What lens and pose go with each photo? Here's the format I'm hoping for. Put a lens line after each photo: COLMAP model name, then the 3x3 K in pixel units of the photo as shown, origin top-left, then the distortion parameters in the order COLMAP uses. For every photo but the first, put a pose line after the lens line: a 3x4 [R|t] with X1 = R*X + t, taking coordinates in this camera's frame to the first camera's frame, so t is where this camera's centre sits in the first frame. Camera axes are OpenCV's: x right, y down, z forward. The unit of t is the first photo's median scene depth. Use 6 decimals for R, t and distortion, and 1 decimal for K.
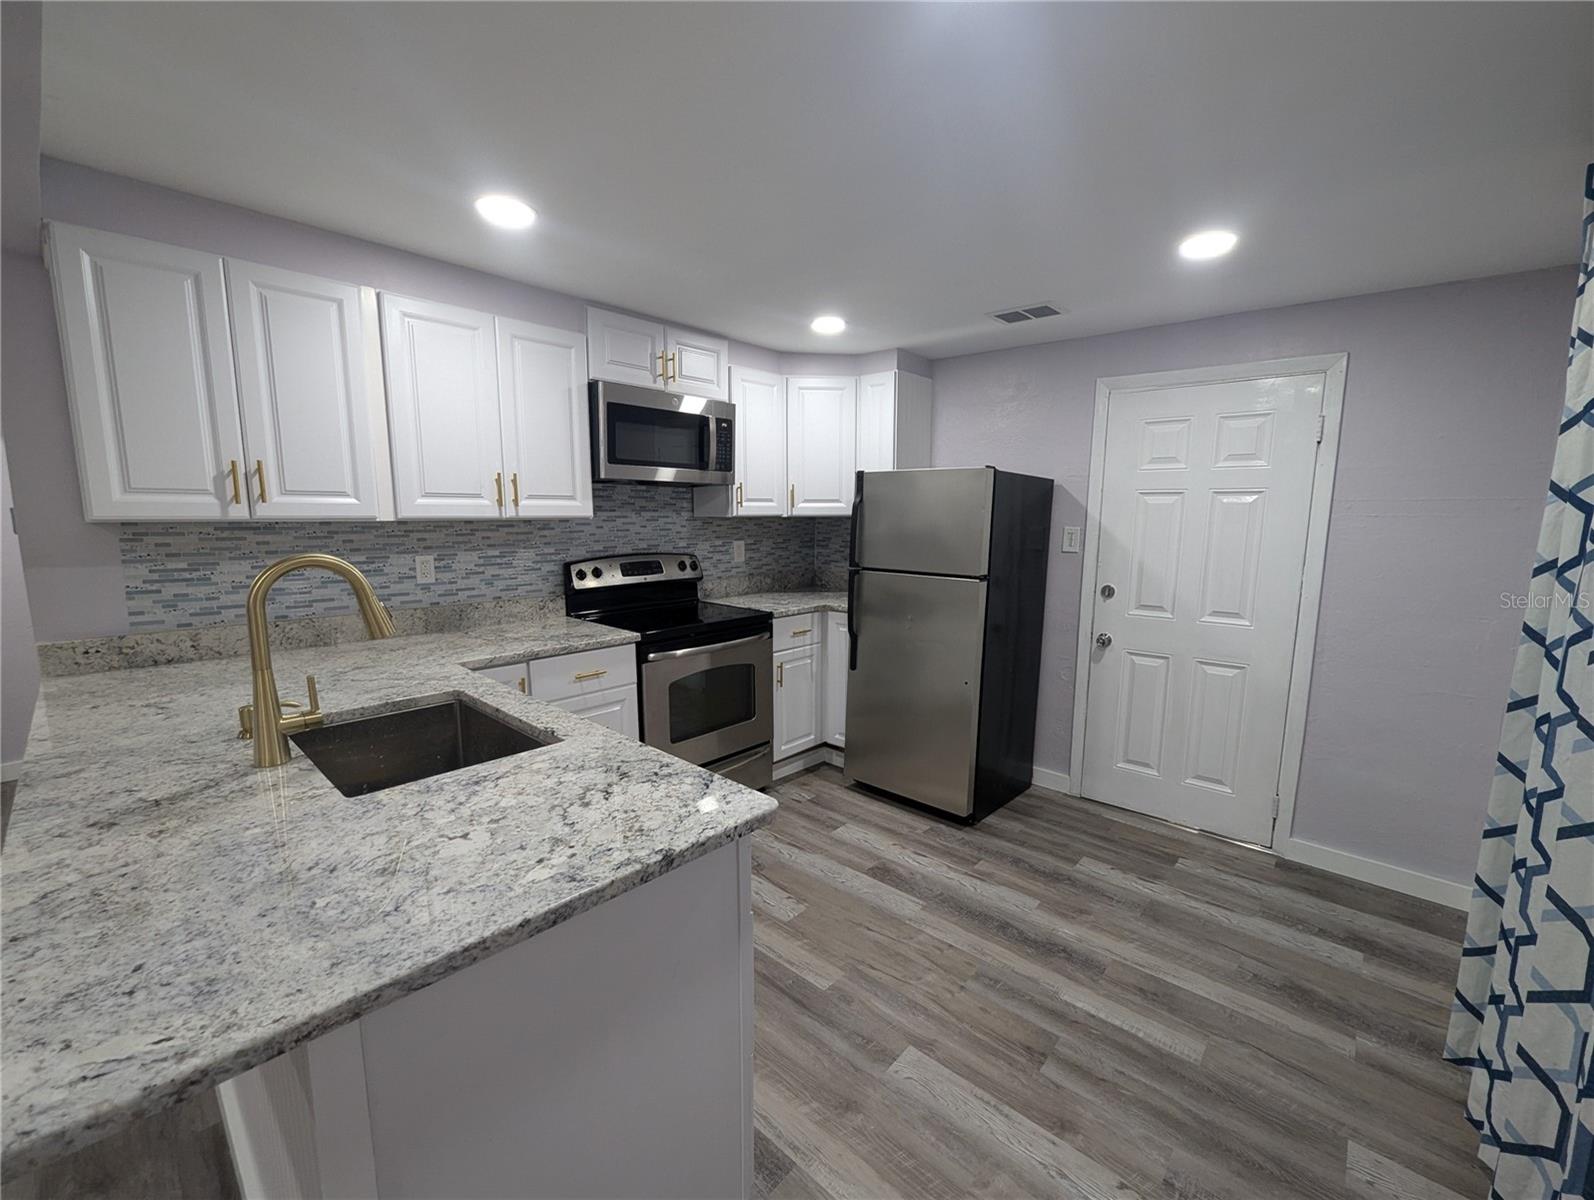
lens RADIAL K [[661.5, 0, 801.4], [0, 661.5, 608.4], [0, 0, 1]] dist [-0.000824, -0.000305]
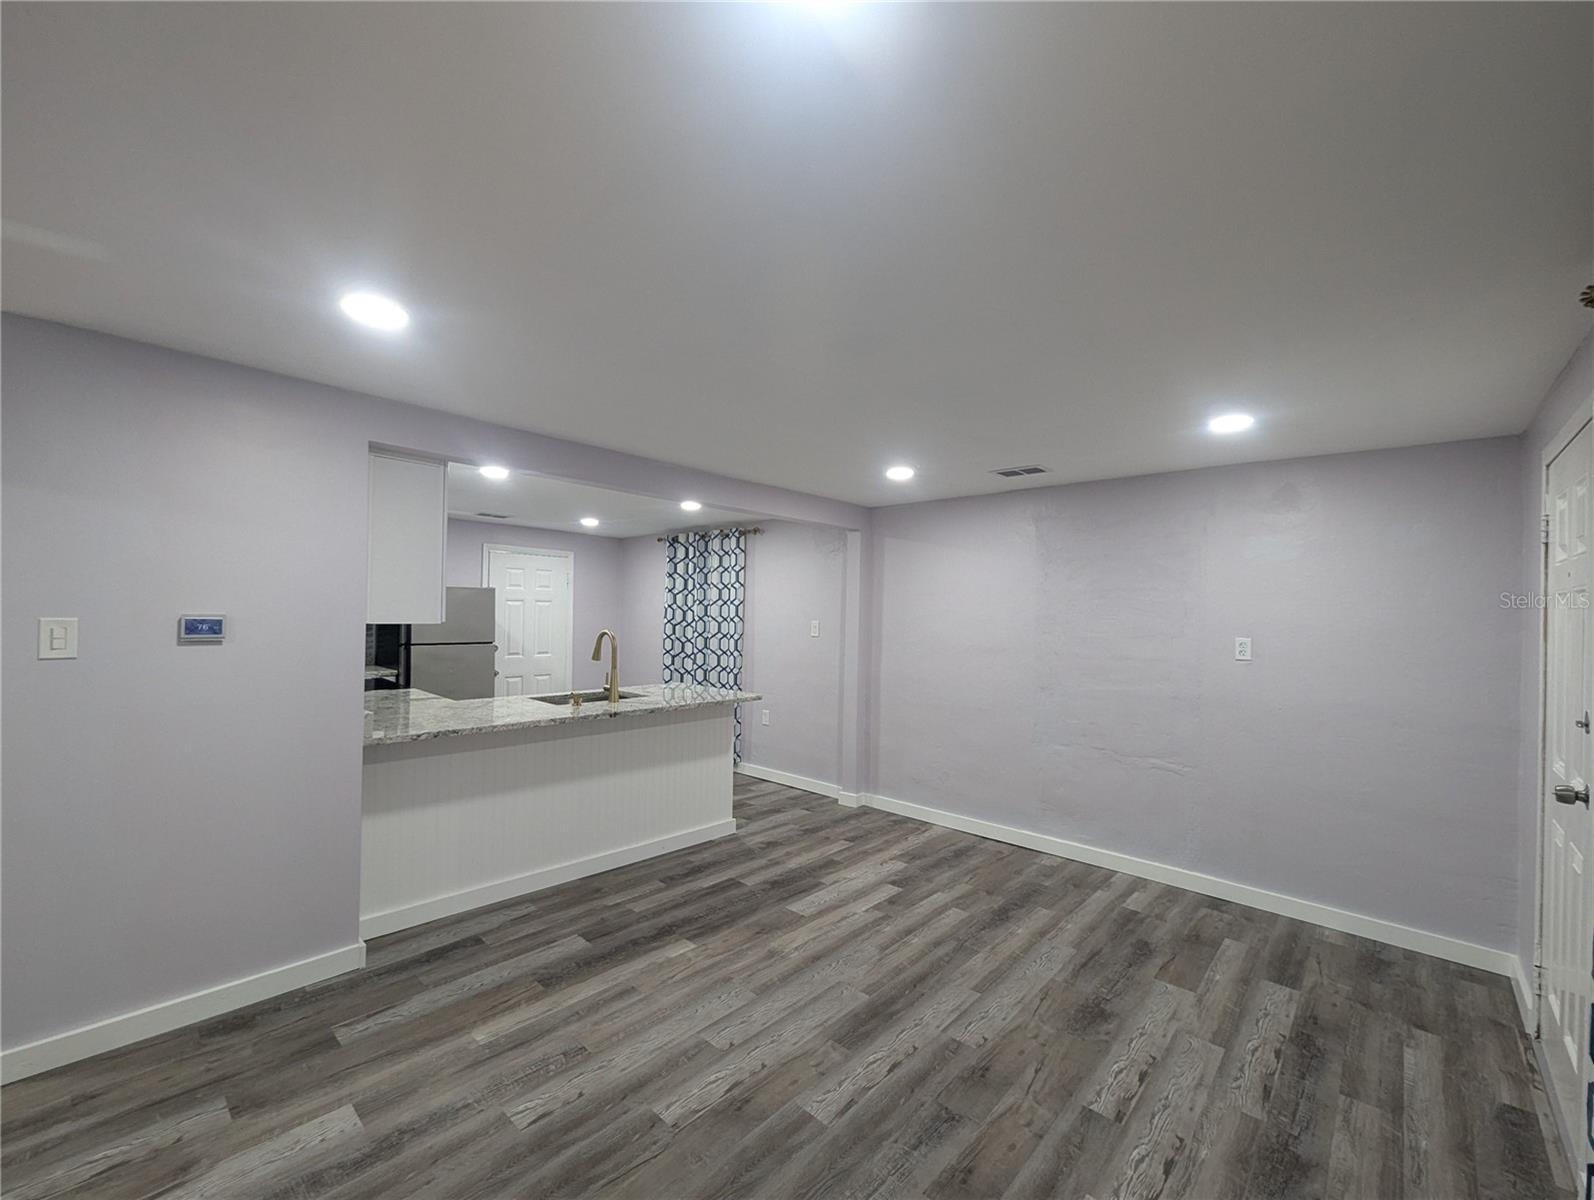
lens RADIAL K [[661.5, 0, 805.9], [0, 661.5, 600.7], [0, 0, 1]] dist [-0.000824, -0.000305]
pose [[0.009013, 0.006526, 0.999938, -1.793695], [0.129413, 0.991561, -0.007638, -0.035837], [-0.991550, 0.129474, 0.008092, 0.037585]]
